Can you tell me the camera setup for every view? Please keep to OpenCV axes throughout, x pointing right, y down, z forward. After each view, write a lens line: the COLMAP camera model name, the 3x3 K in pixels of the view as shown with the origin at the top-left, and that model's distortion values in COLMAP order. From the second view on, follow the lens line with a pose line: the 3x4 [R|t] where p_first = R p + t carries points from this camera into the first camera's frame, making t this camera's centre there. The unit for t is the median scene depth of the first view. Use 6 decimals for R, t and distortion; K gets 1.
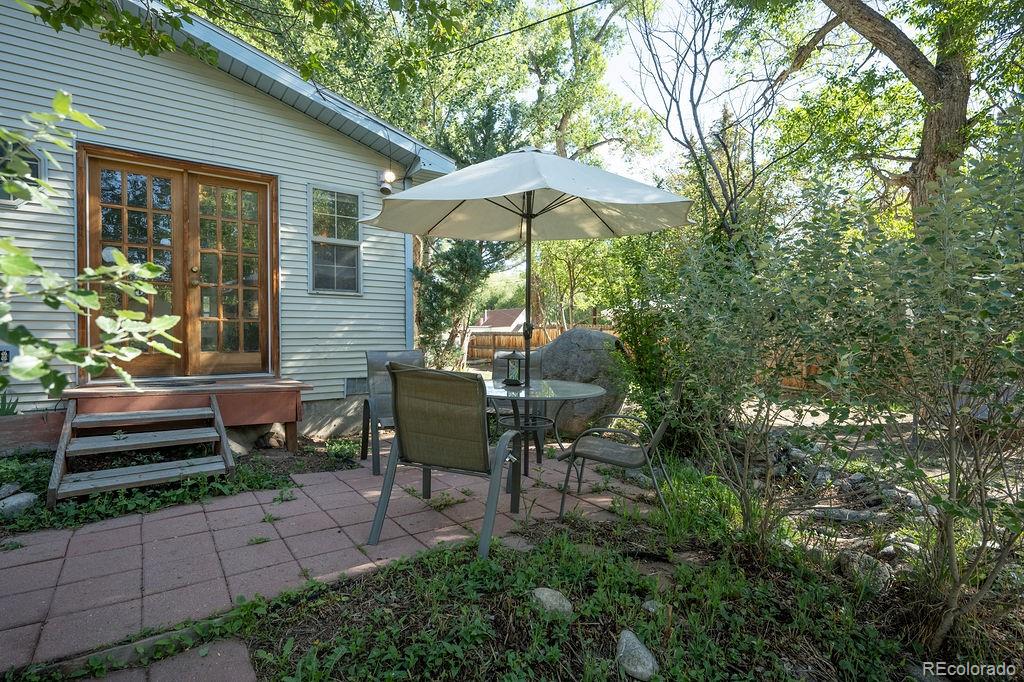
lens RADIAL K [[526.1, 0, 515.6], [0, 526.1, 340.0], [0, 0, 1]] dist [0.001491, -0.002755]
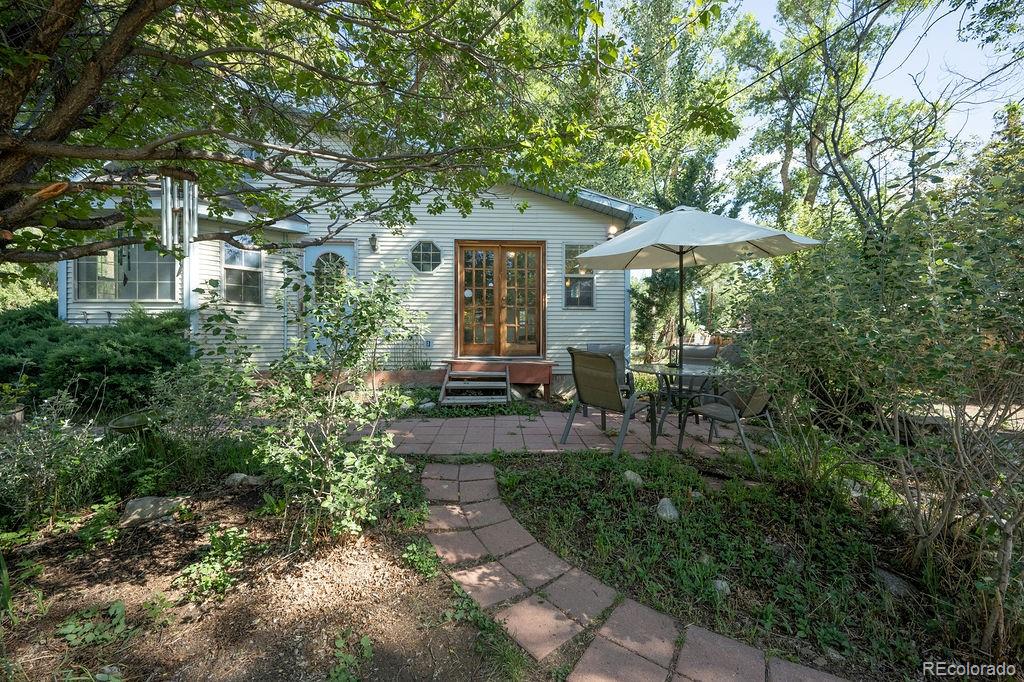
lens RADIAL K [[446.0, 0, 514.2], [0, 446.0, 339.3], [0, 0, 1]] dist [0.002573, 0.000774]
pose [[0.820519, 0.006166, -0.571586, 0.323667], [-0.008632, 0.999961, -0.001603, 0.012017], [0.571554, 0.006249, 0.820540, -0.267604]]
